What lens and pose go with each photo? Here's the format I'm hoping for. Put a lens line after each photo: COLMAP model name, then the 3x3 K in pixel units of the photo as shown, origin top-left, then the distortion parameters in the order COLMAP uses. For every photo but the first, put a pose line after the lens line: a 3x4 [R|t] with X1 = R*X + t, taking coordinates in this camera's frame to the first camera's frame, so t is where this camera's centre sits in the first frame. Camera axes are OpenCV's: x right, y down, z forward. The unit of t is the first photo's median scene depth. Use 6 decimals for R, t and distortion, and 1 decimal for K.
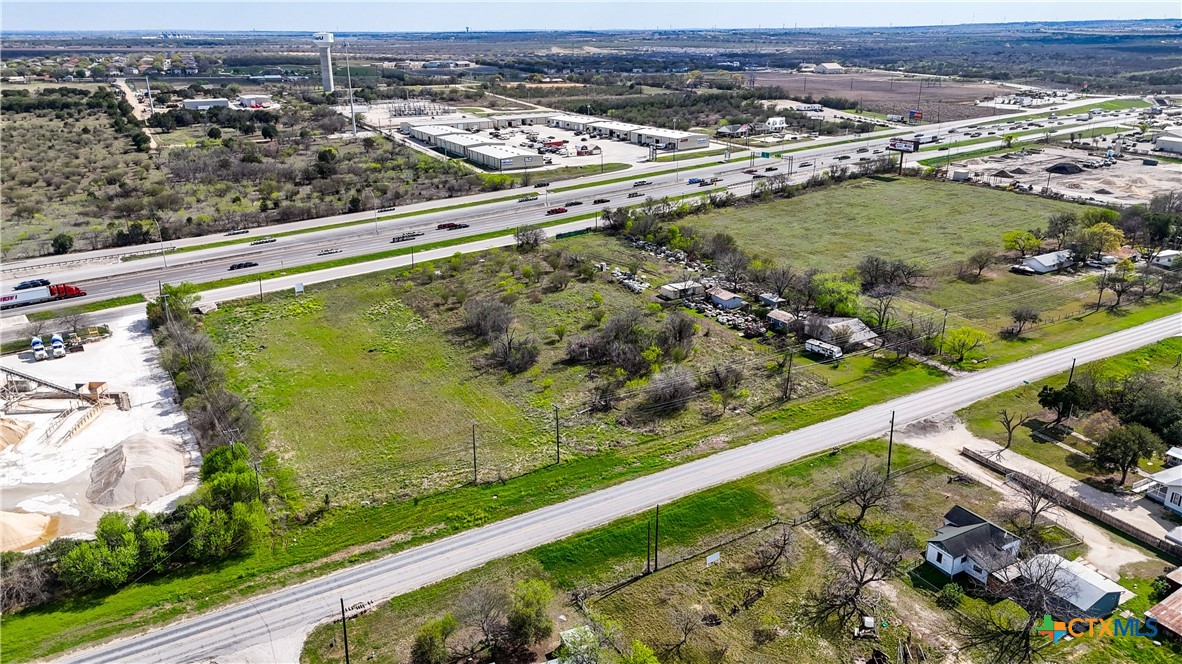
lens RADIAL K [[874.4, 0, 596.0], [0, 874.4, 334.3], [0, 0, 1]] dist [0.059600, -0.052725]
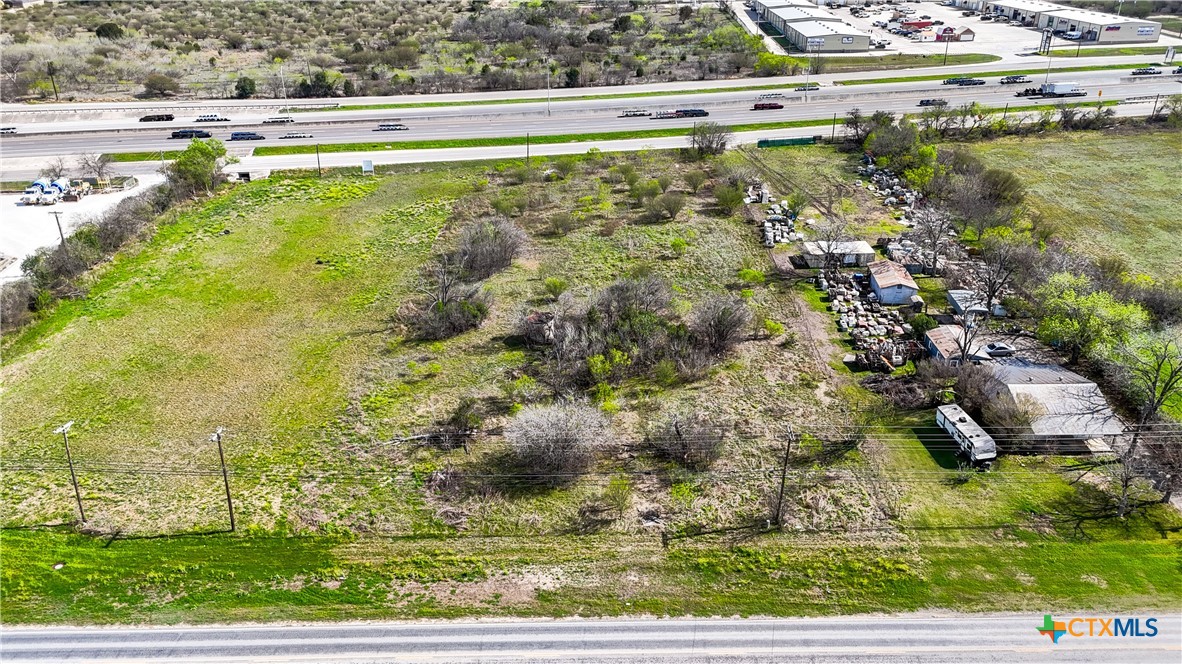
lens RADIAL K [[874.4, 0, 591.9], [0, 874.4, 324.5], [0, 0, 1]] dist [0.059600, -0.052725]
pose [[0.858175, 0.216376, -0.465529, 0.240197], [-0.167183, 0.975194, 0.145076, -0.062376], [0.485371, -0.046672, 0.873061, 0.392887]]
